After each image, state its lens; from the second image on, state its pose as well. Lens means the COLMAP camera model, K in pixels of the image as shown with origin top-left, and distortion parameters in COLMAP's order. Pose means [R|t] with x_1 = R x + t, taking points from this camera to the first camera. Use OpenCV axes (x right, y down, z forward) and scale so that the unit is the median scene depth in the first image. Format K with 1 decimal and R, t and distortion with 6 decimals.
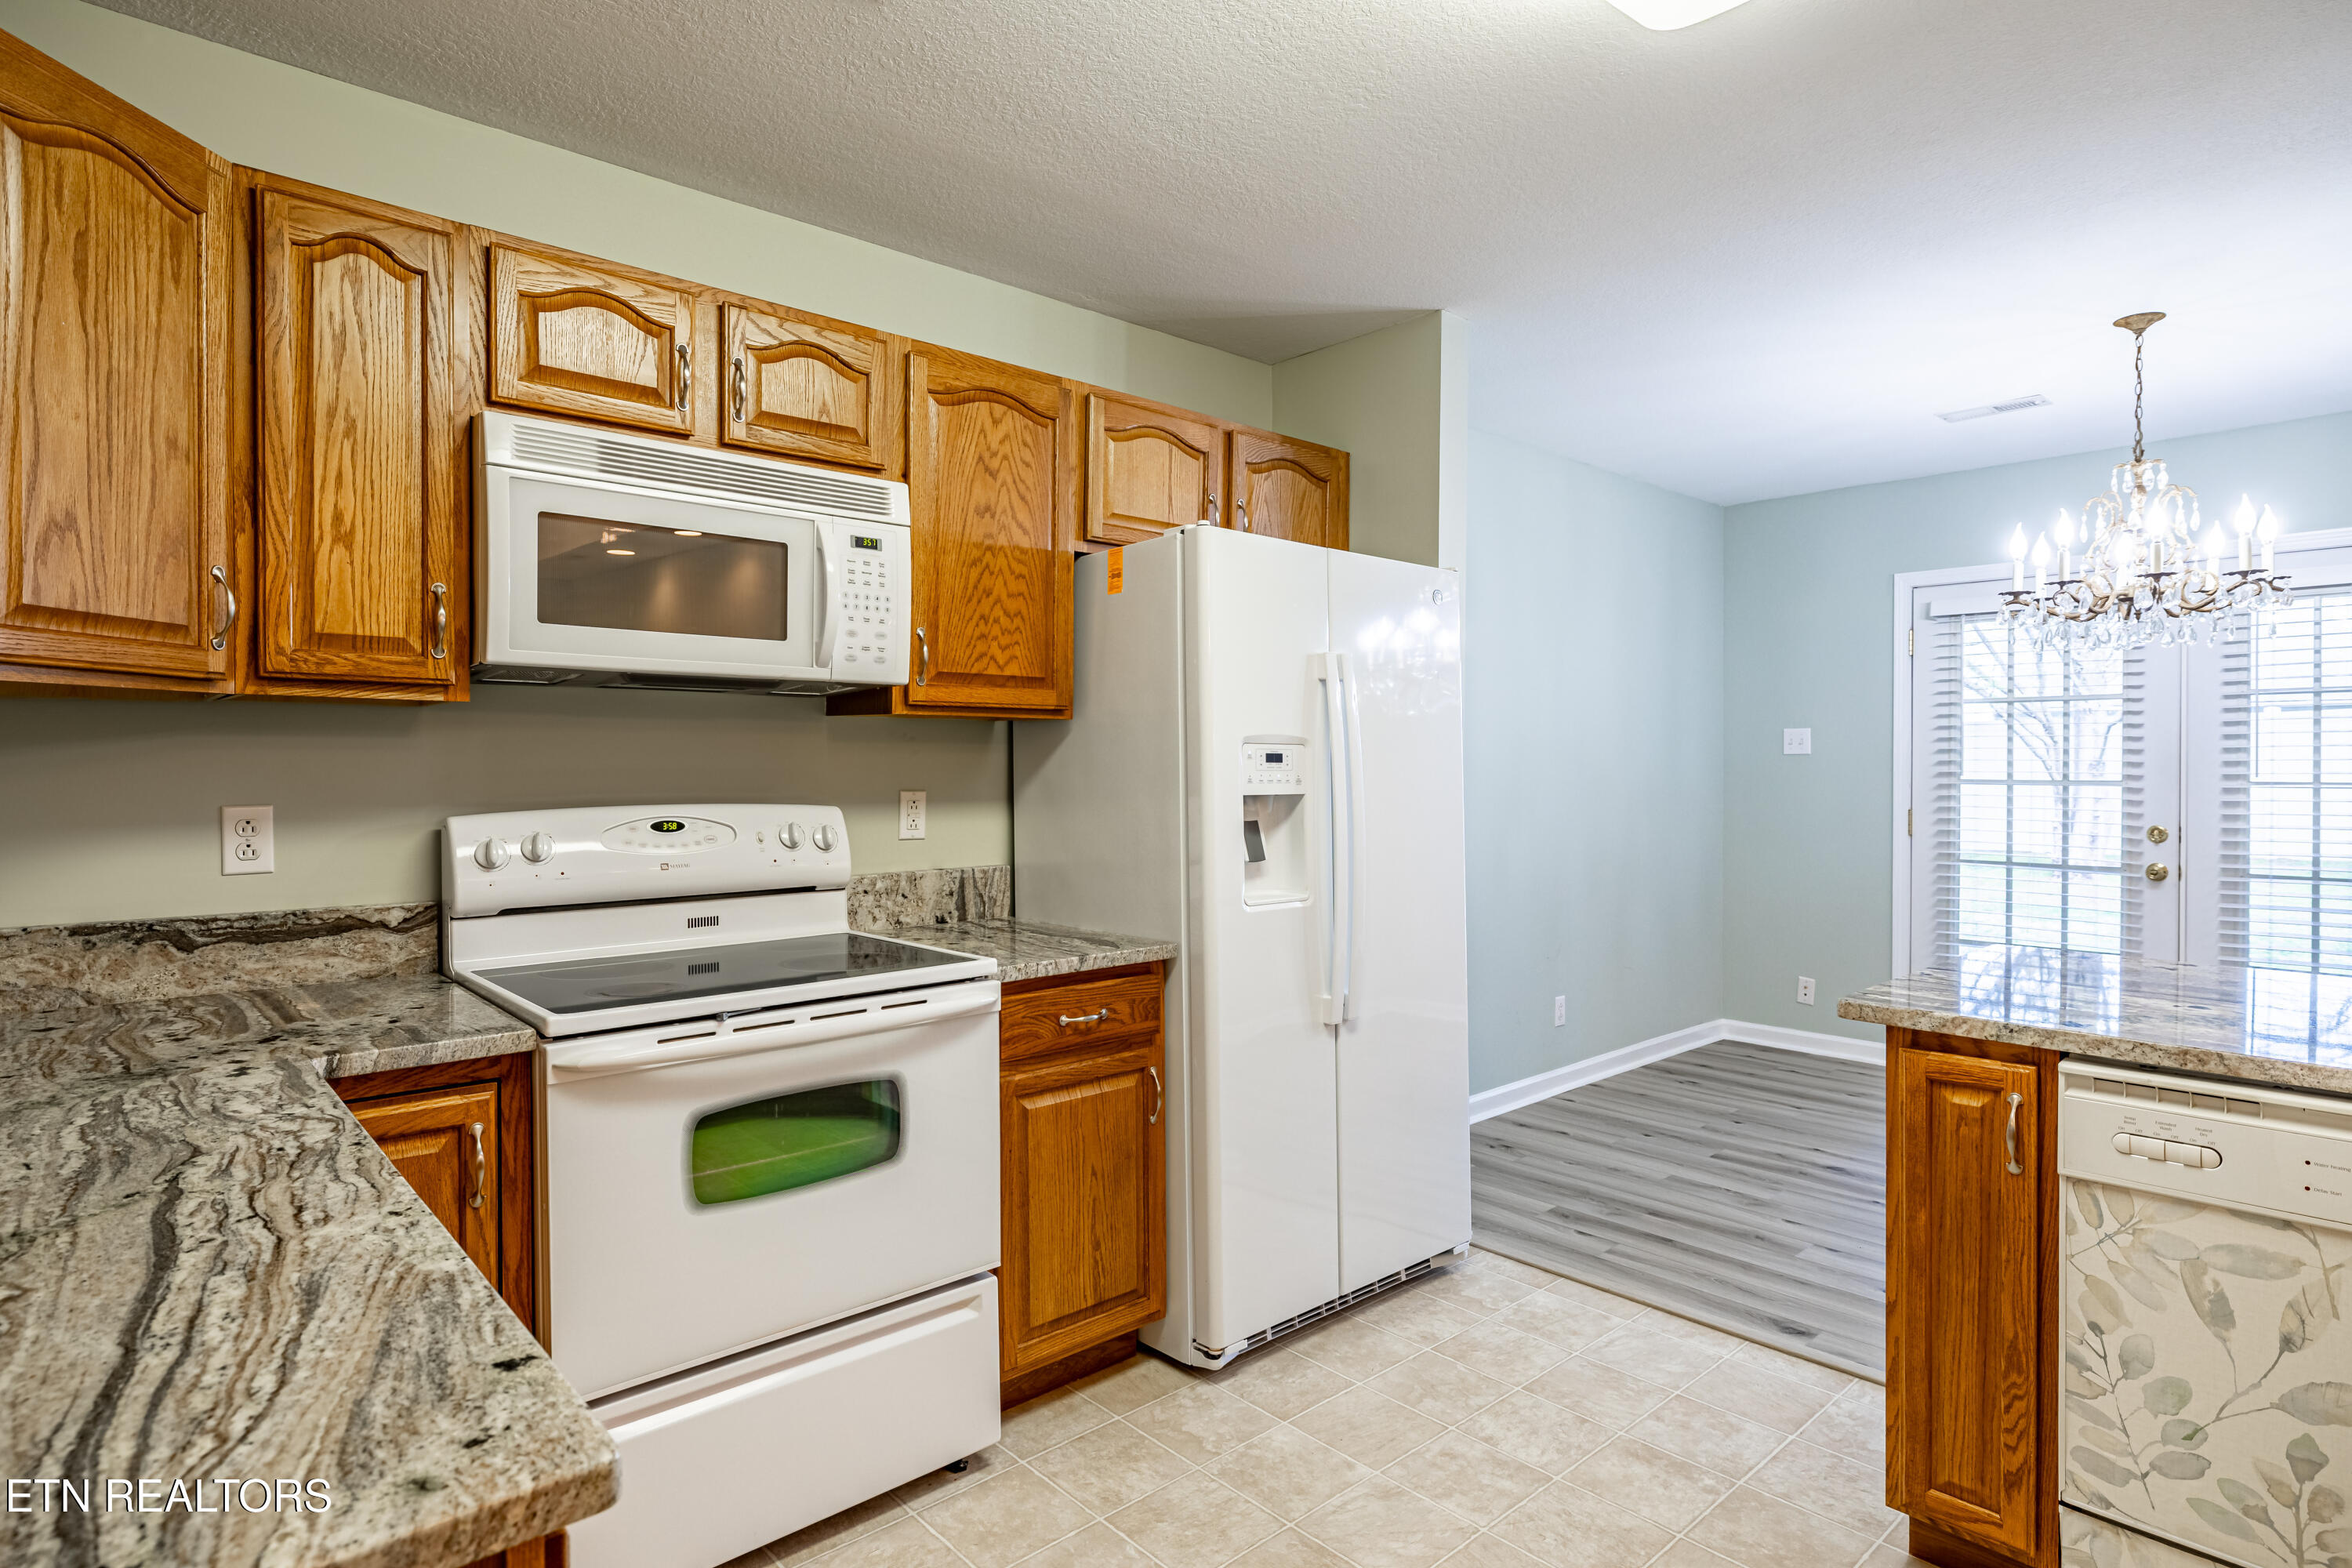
lens RADIAL K [[1250.7, 0, 1175.6], [0, 1250.7, 775.5], [0, 0, 1]] dist [-0.005248, 0.001036]
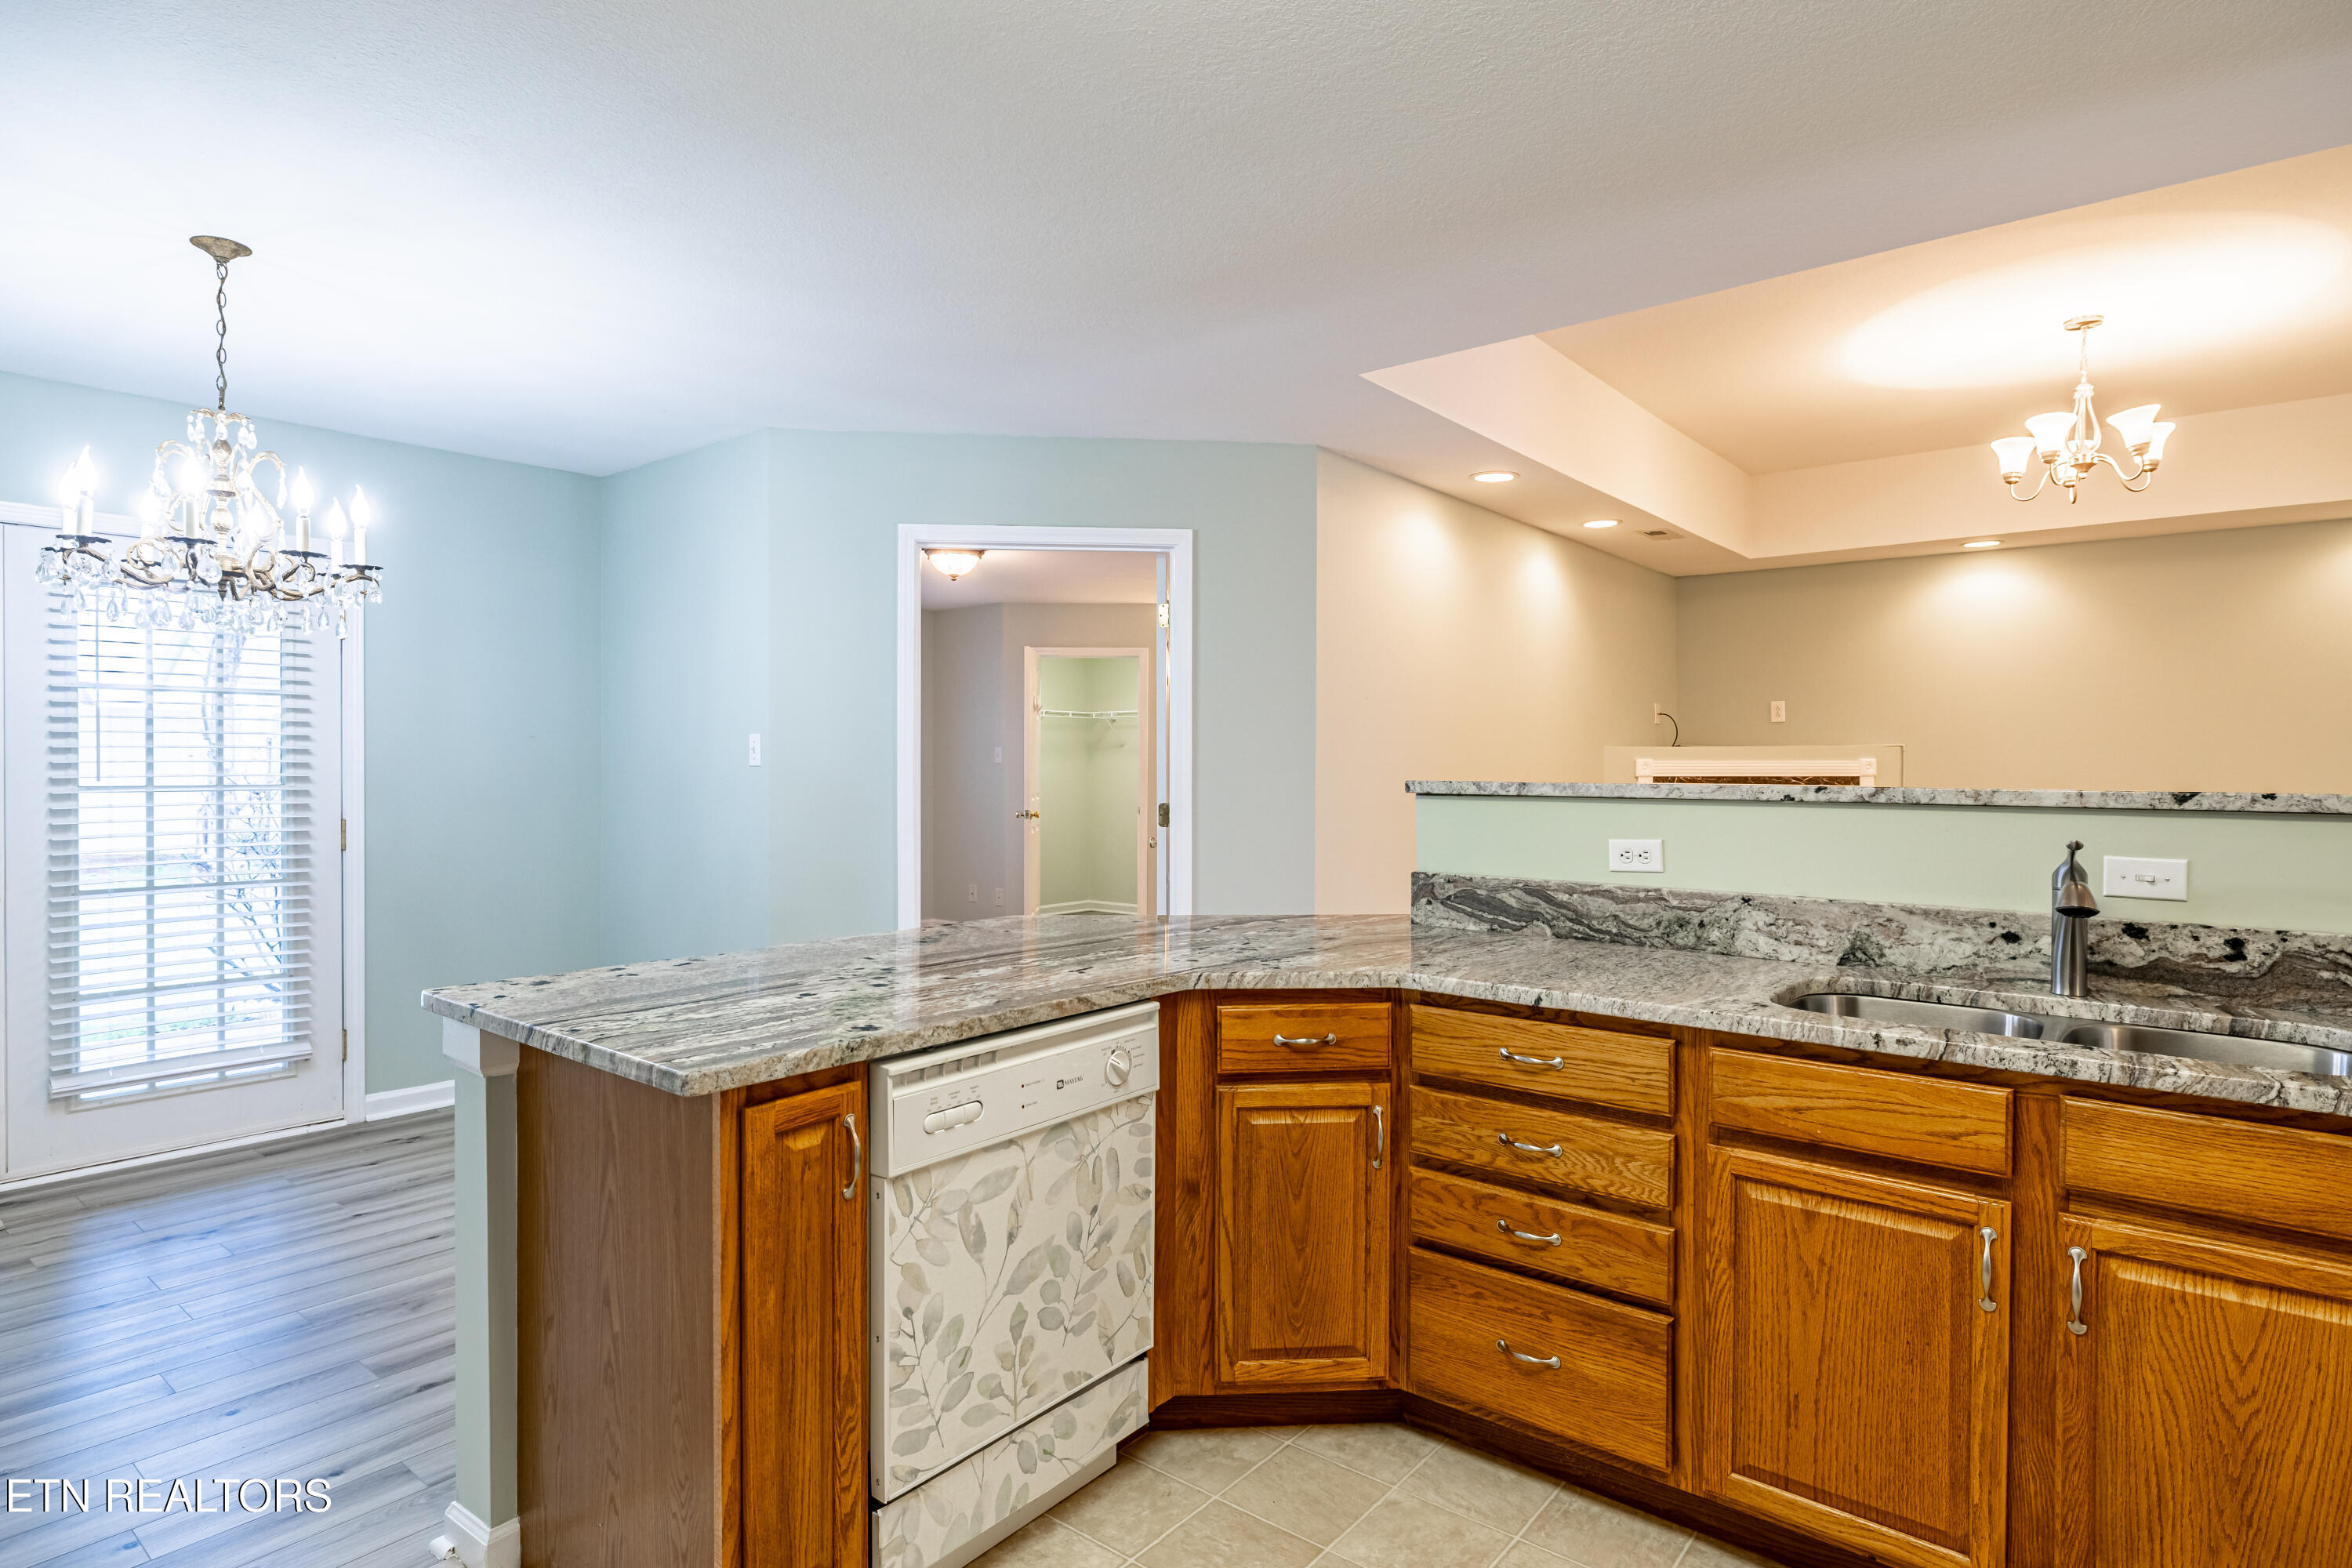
lens RADIAL K [[1240.7, 0, 1173.1], [0, 1240.7, 768.7], [0, 0, 1]] dist [-0.002525, 0.000633]
pose [[-0.154688, -0.003933, 0.987956, -0.213815], [0.008895, 0.999946, 0.005374, -0.009225], [-0.987923, 0.009620, -0.154644, 0.633545]]
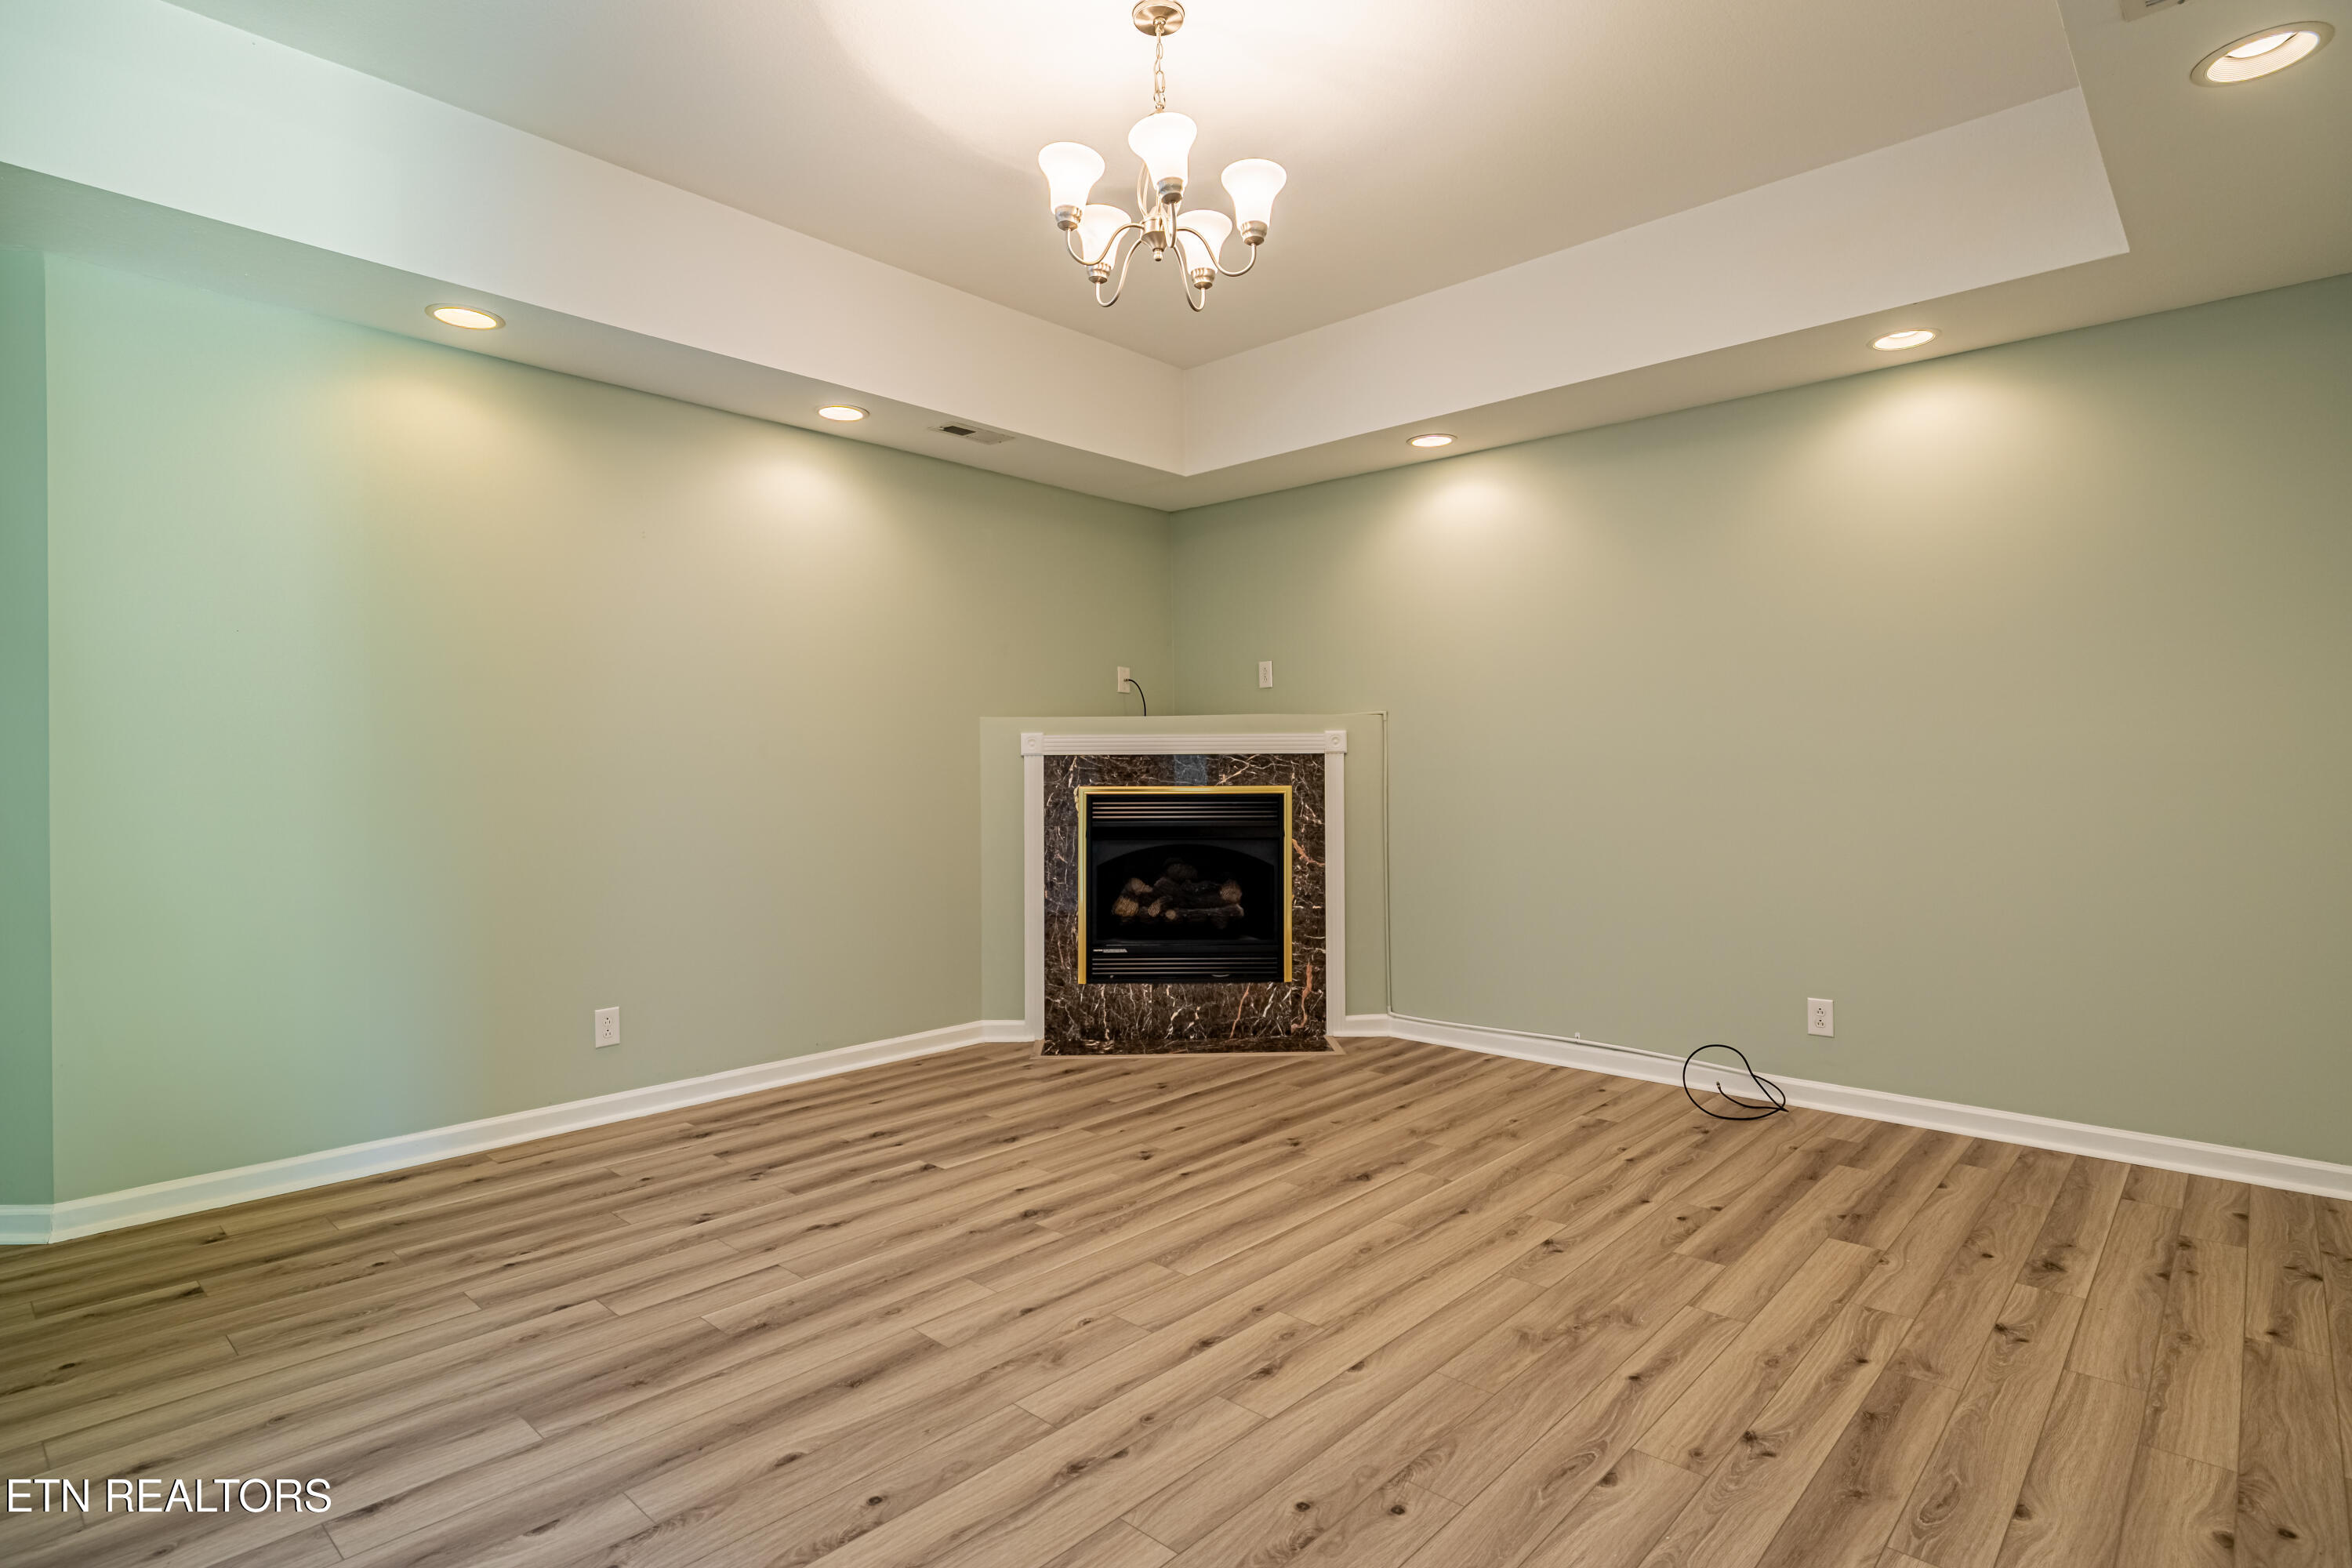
lens RADIAL K [[1211.9, 0, 1163.4], [0, 1211.9, 779.5], [0, 0, 1]] dist [-0.000704, -0.000422]
pose [[-0.102729, -0.003179, 0.994704, 0.222379], [0.015657, 0.999866, 0.004812, 0.064161], [-0.994586, 0.016068, -0.102665, -0.767122]]
